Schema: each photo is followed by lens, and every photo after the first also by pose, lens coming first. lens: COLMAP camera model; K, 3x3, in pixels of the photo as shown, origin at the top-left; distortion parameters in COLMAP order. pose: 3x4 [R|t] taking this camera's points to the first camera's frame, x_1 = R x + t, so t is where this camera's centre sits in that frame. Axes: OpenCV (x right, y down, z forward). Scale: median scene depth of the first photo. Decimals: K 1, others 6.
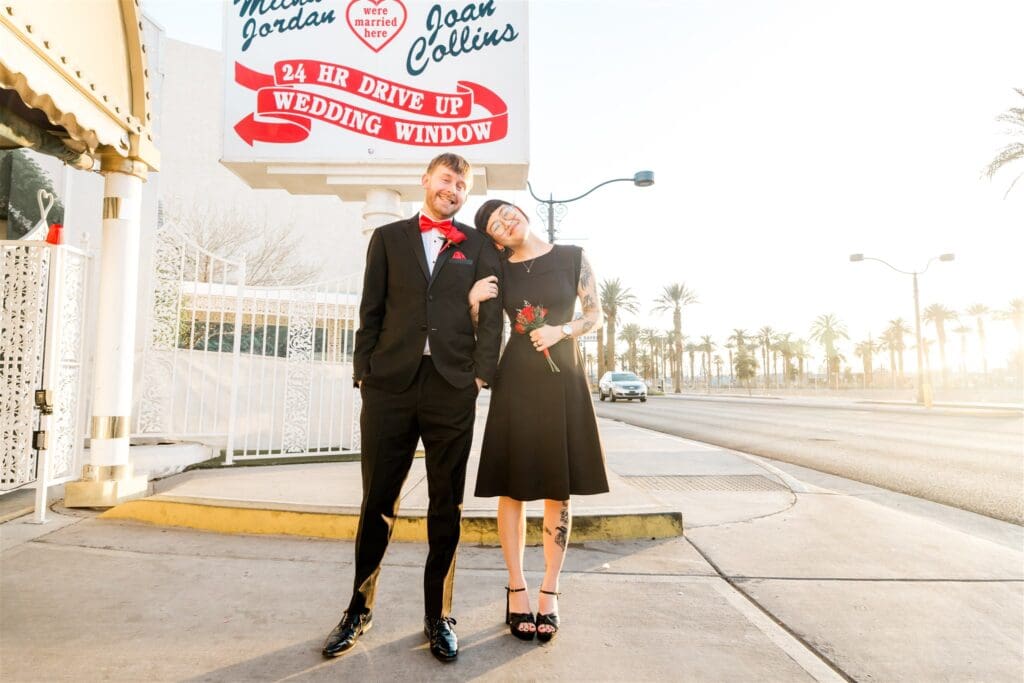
lens RADIAL K [[595.9, 0, 516.1], [0, 595.9, 347.1], [0, 0, 1]] dist [0.006813, 0.002447]
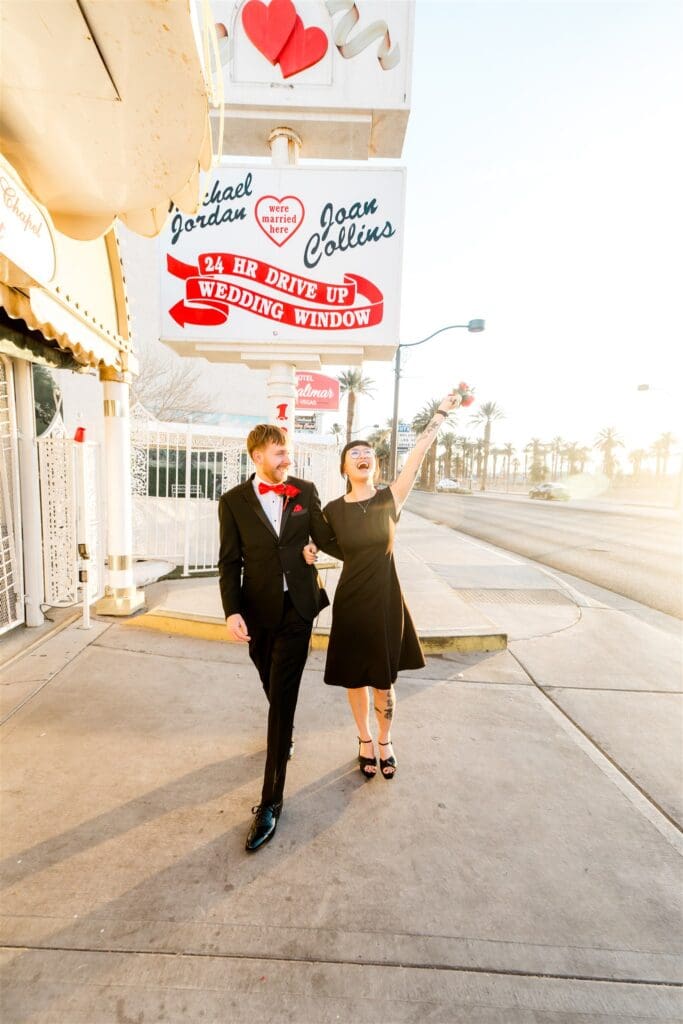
lens RADIAL K [[460.5, 0, 342.2], [0, 460.5, 538.7], [0, 0, 1]] dist [0.025555, -0.004359]
pose [[0.999274, 0.030474, -0.022851, -0.064348], [-0.025386, 0.980098, 0.196885, -0.095665], [0.028396, -0.196162, 0.980160, -0.055103]]
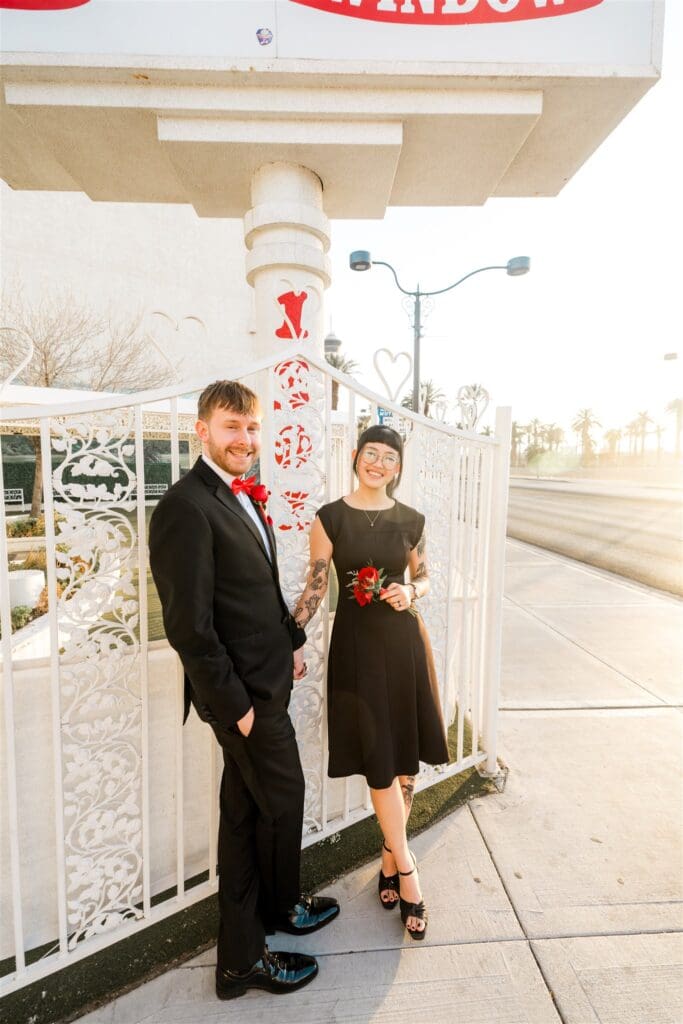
lens RADIAL K [[448.0, 0, 340.1], [0, 448.0, 516.0], [0, 0, 1]] dist [0.028523, -0.000419]
pose [[0.999877, -0.007065, 0.014037, -0.200523], [0.004444, 0.983895, 0.178690, -0.074387], [-0.015073, -0.178606, 0.983805, 0.647935]]
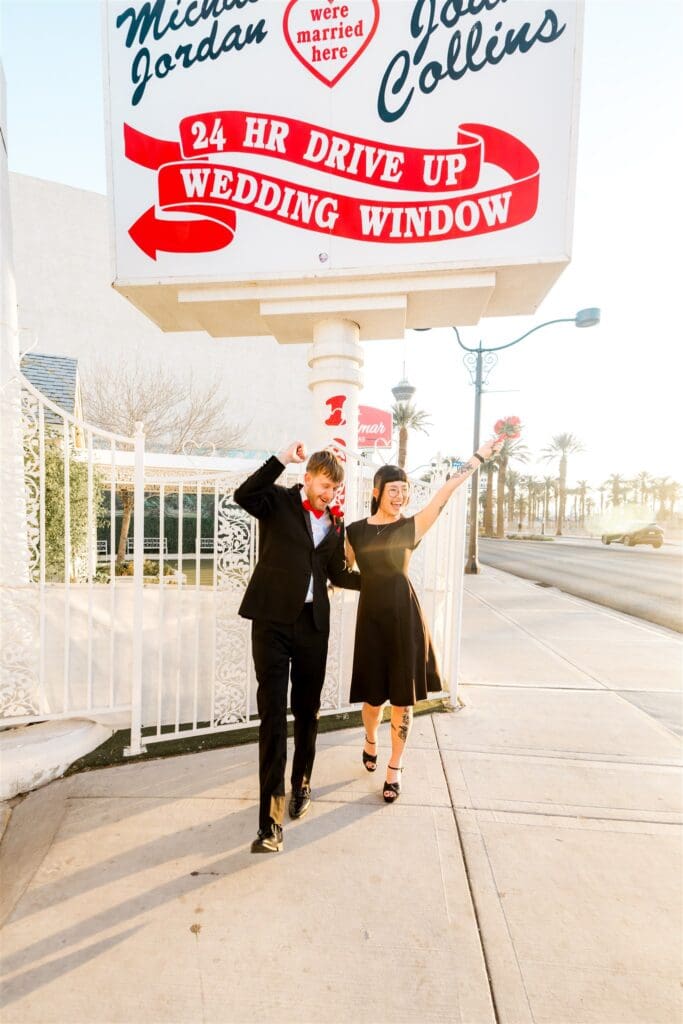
lens RADIAL K [[493.5, 0, 329.2], [0, 493.5, 561.3], [0, 0, 1]] dist [0.025033, -0.009203]
pose [[0.989225, 0.018354, -0.145247, -0.149241], [0.002494, 0.989854, 0.142066, -0.070870], [0.146381, -0.140897, 0.979143, 0.408691]]
